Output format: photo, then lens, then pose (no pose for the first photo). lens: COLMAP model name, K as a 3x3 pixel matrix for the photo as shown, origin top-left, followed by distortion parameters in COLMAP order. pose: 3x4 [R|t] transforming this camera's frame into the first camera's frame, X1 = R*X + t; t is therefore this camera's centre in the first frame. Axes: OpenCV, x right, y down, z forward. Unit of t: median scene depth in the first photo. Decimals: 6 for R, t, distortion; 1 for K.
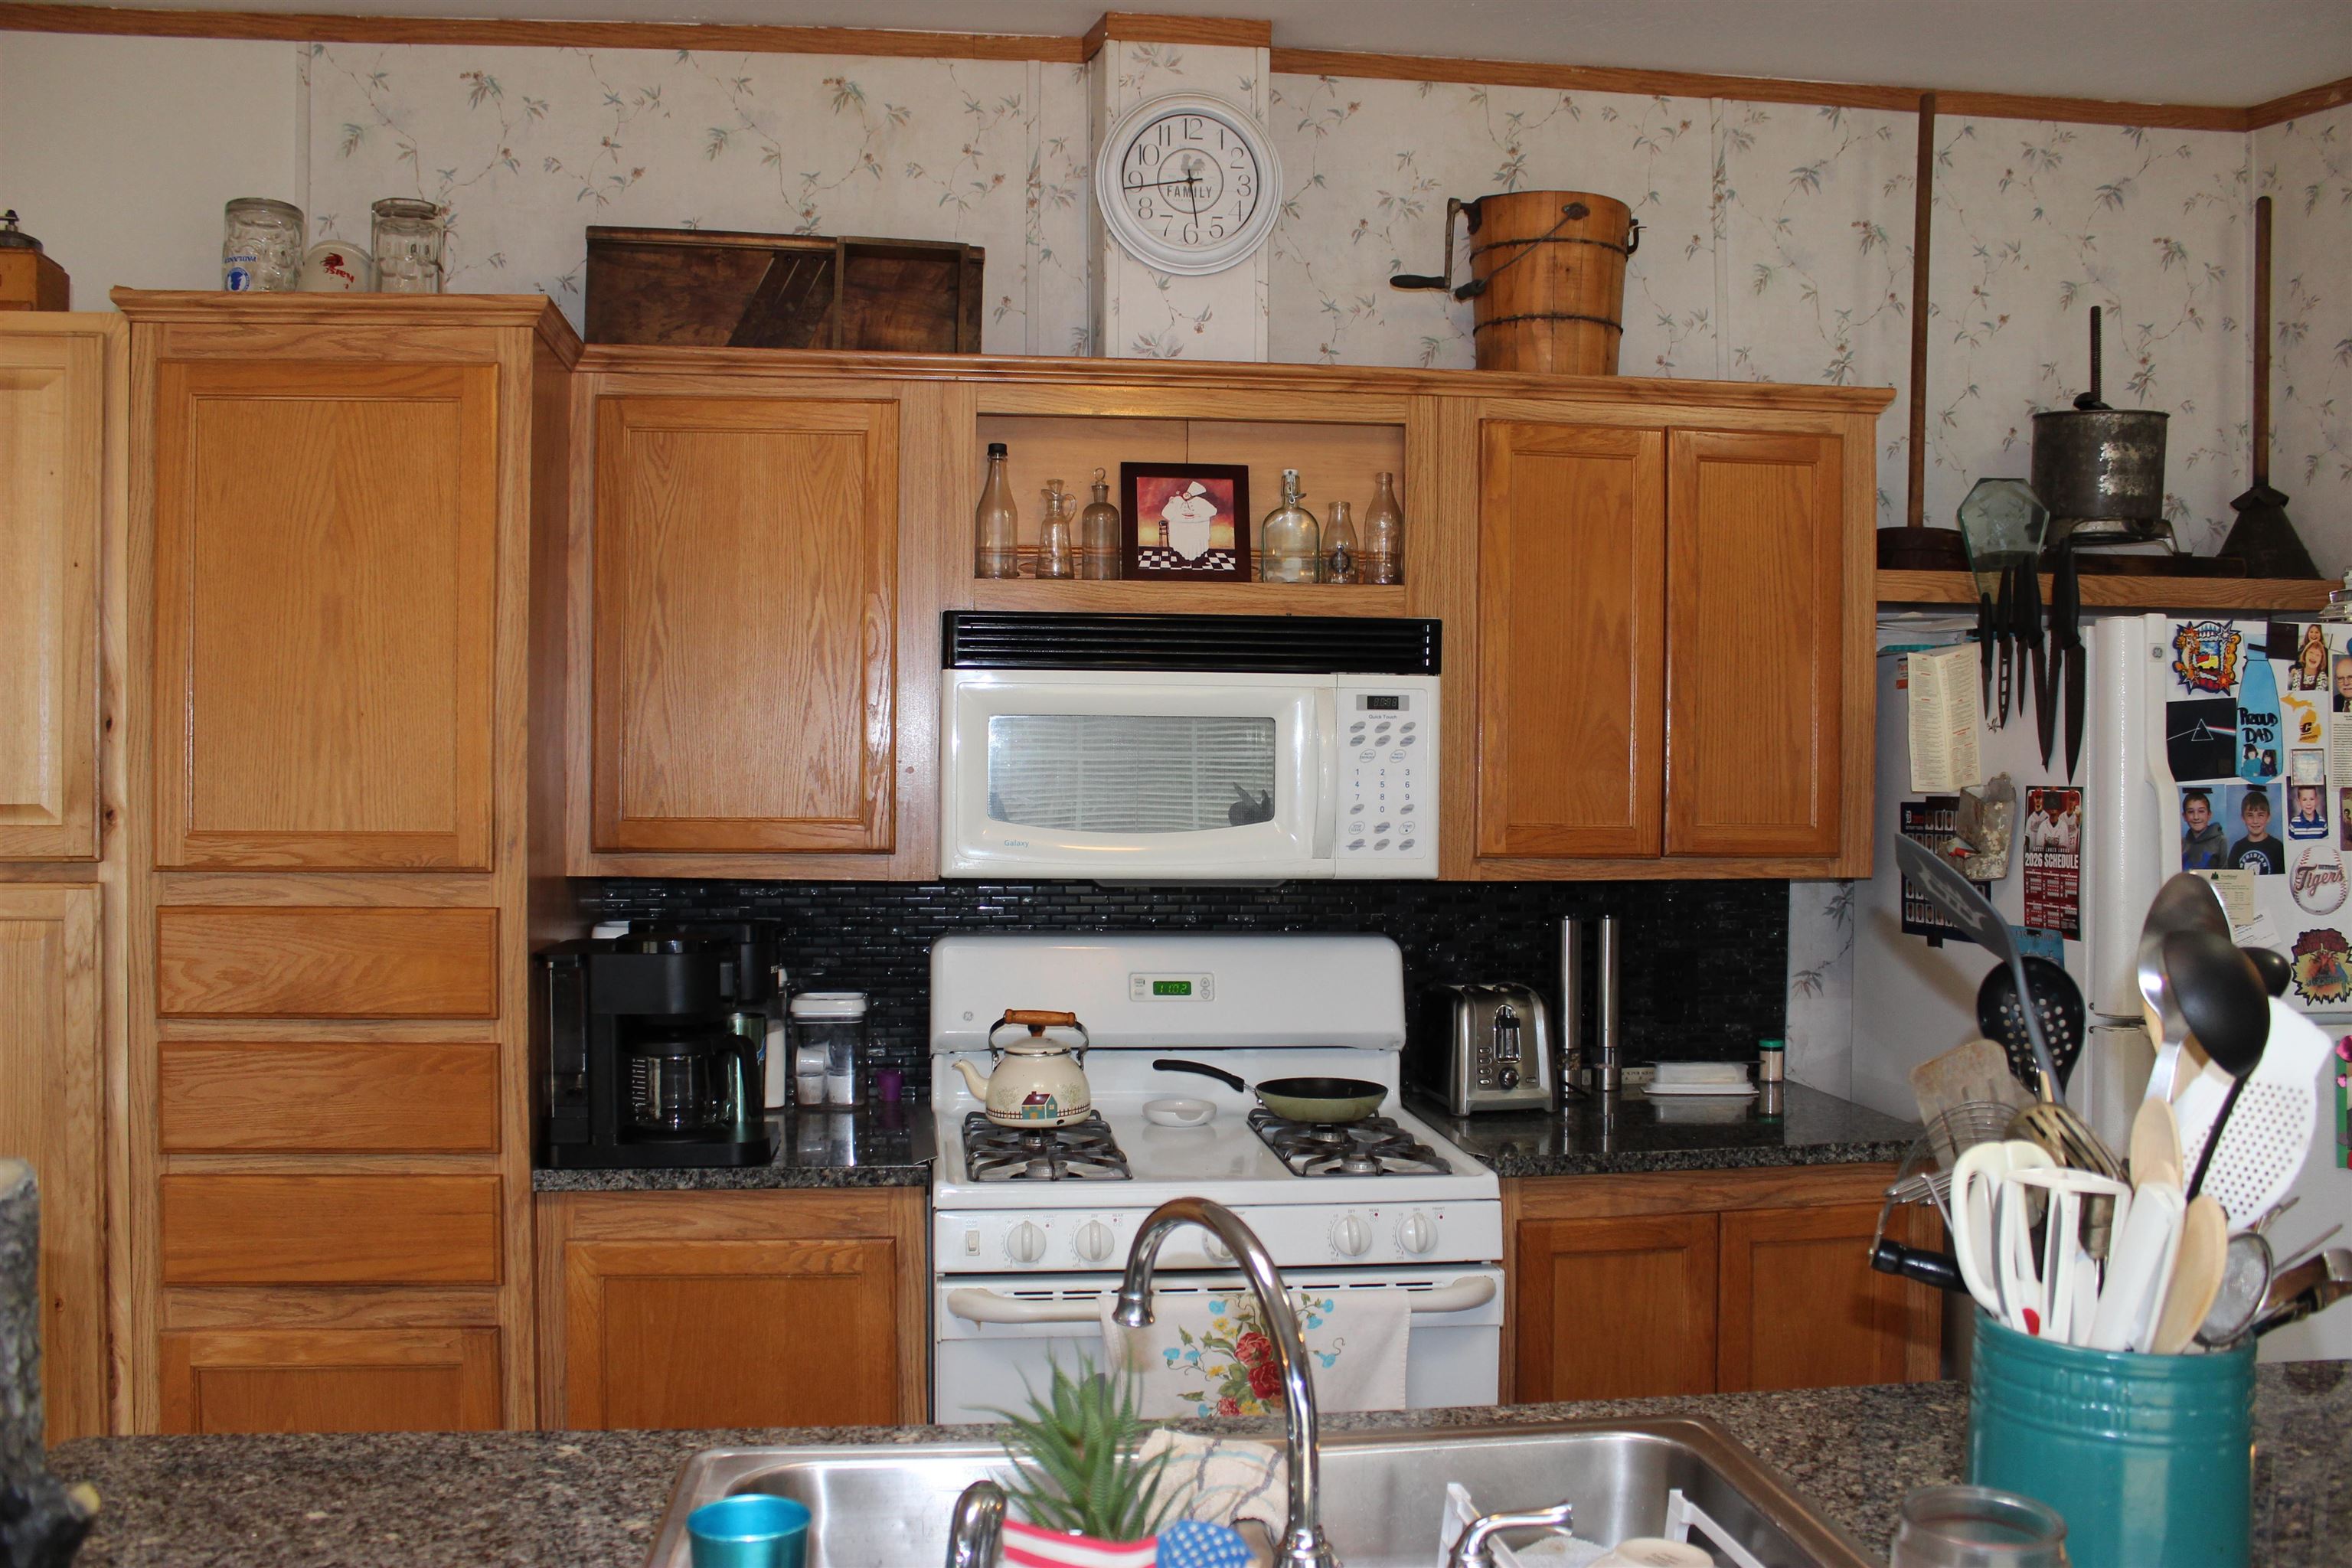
lens RADIAL K [[1953.0, 0, 1170.8], [0, 1953.0, 789.2], [0, 0, 1]] dist [-0.163196, 0.134453]
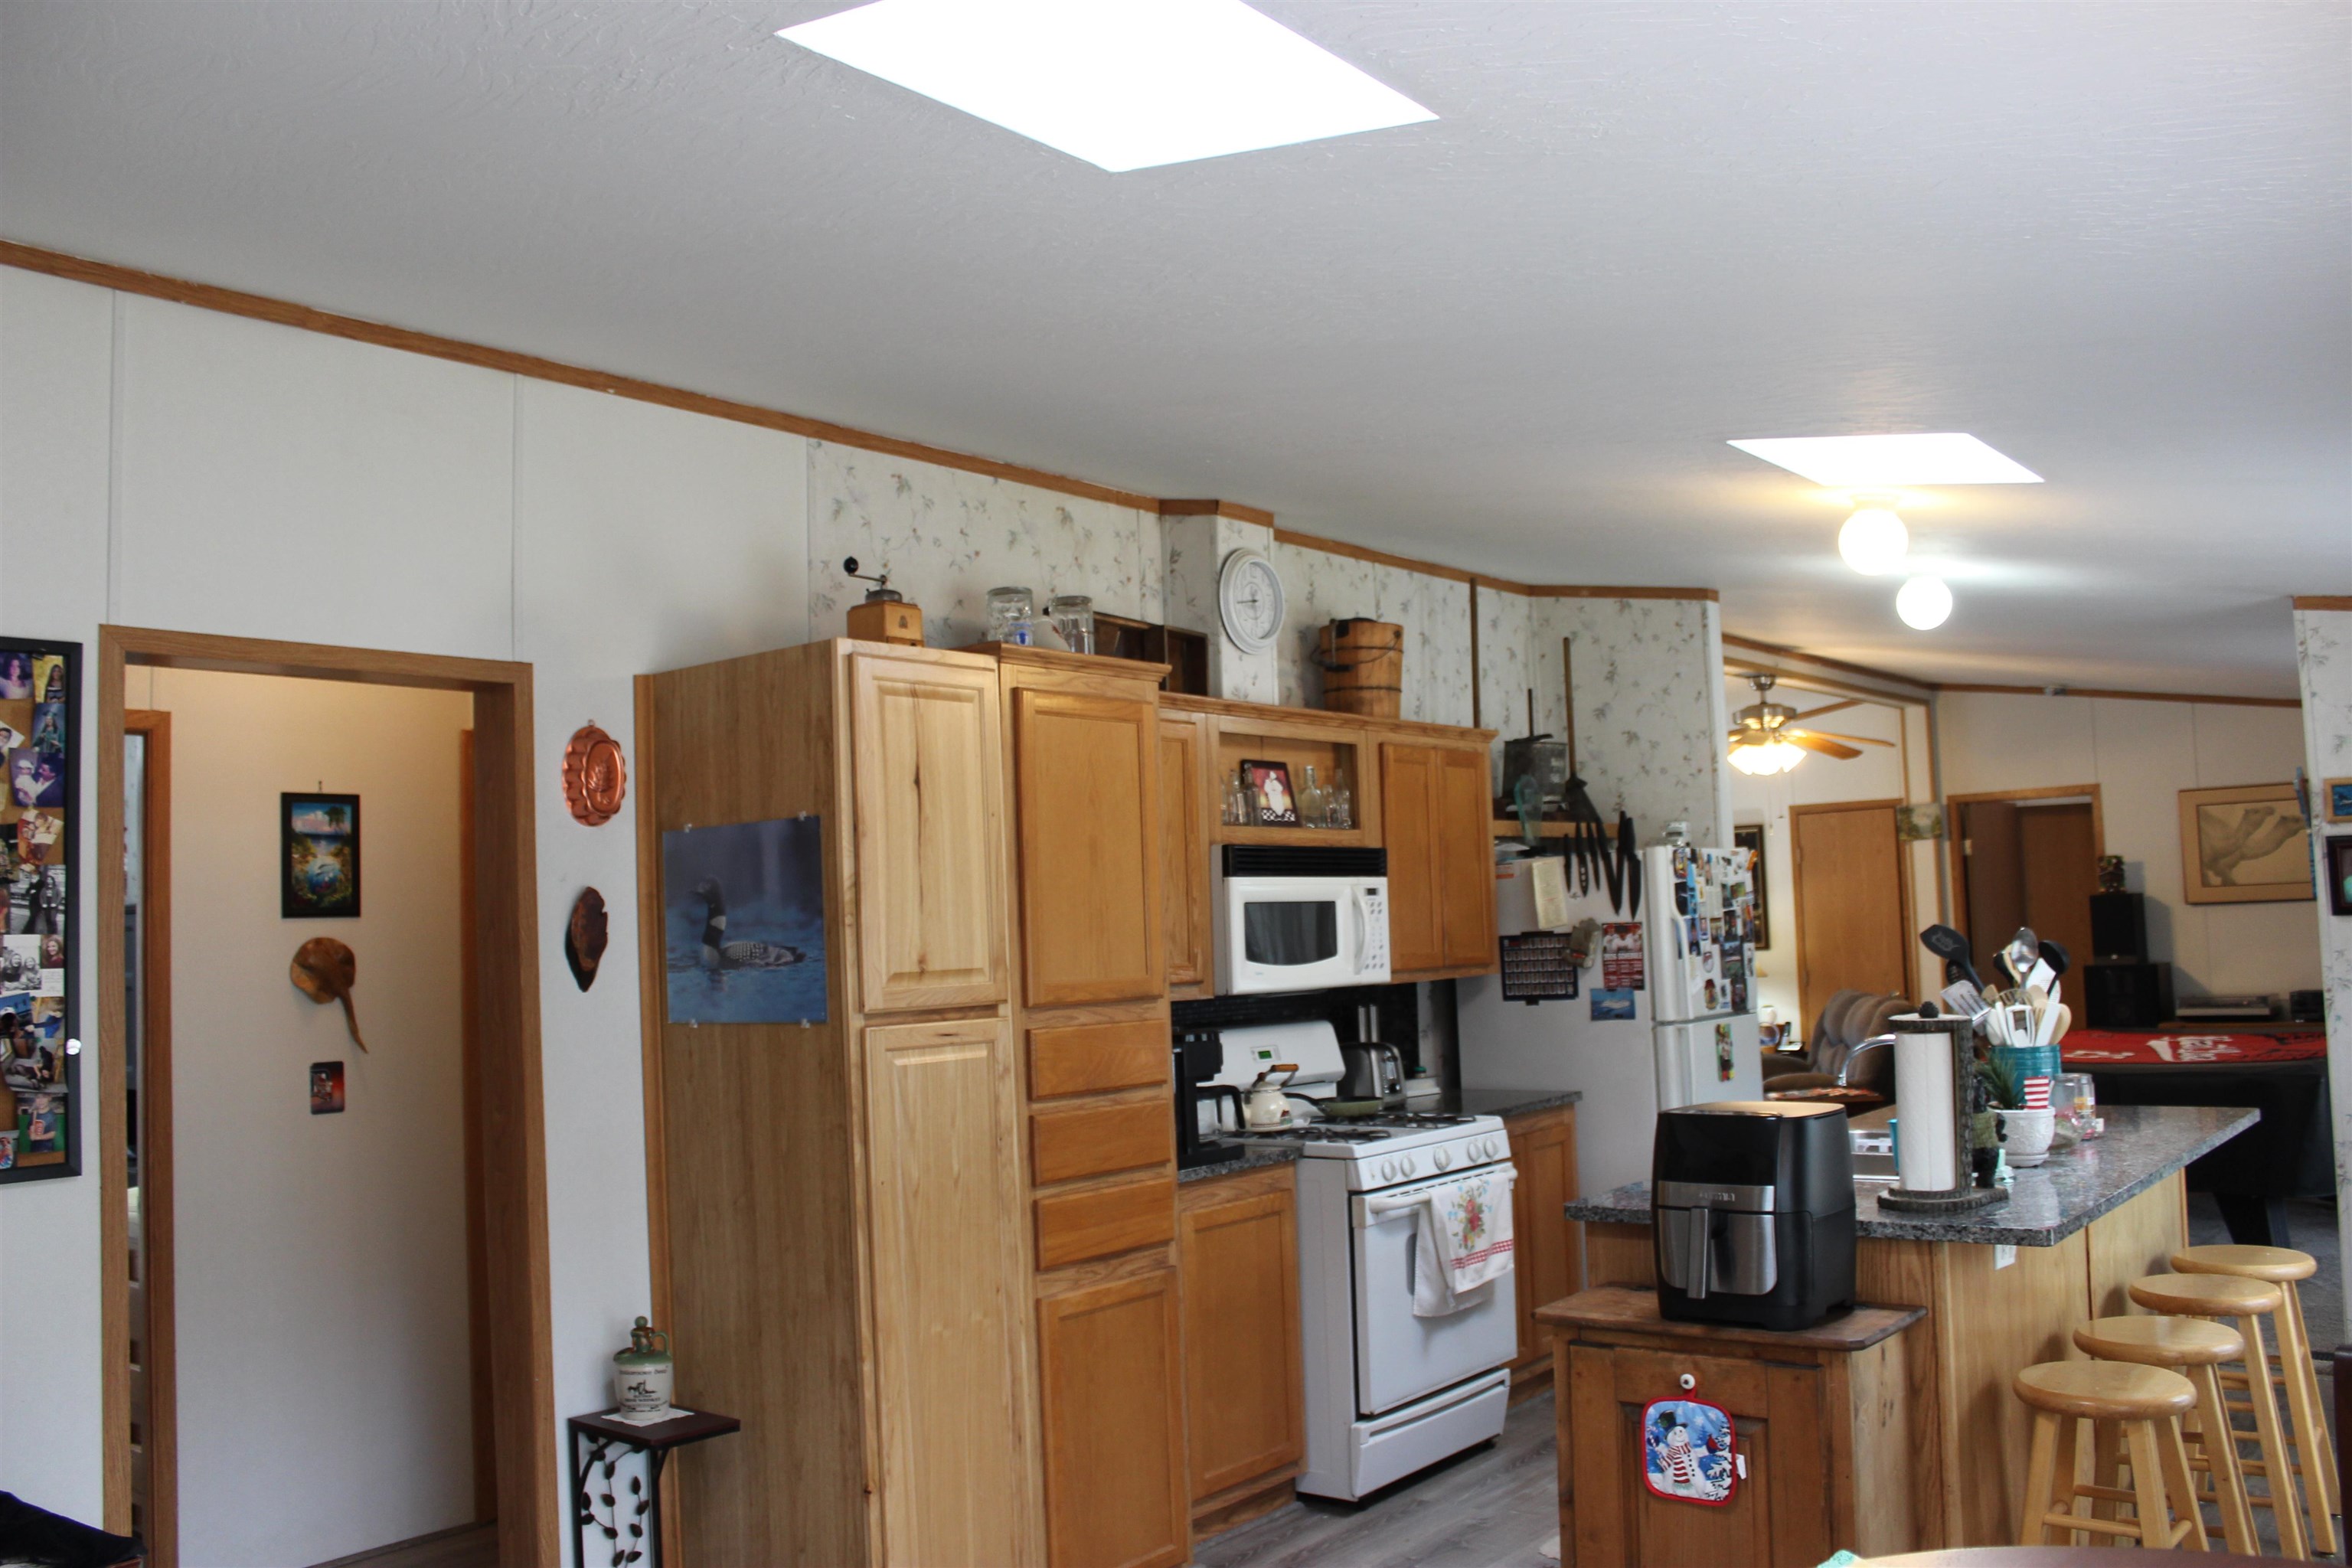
lens RADIAL K [[1953.0, 0, 1176.0], [0, 1953.0, 788.2], [0, 0, 1]] dist [-0.163196, 0.134453]
pose [[0.713881, 0.020179, 0.699976, -1.327604], [0.046083, 0.996064, -0.075712, -0.009151], [-0.698749, 0.086307, 0.710142, -0.224565]]
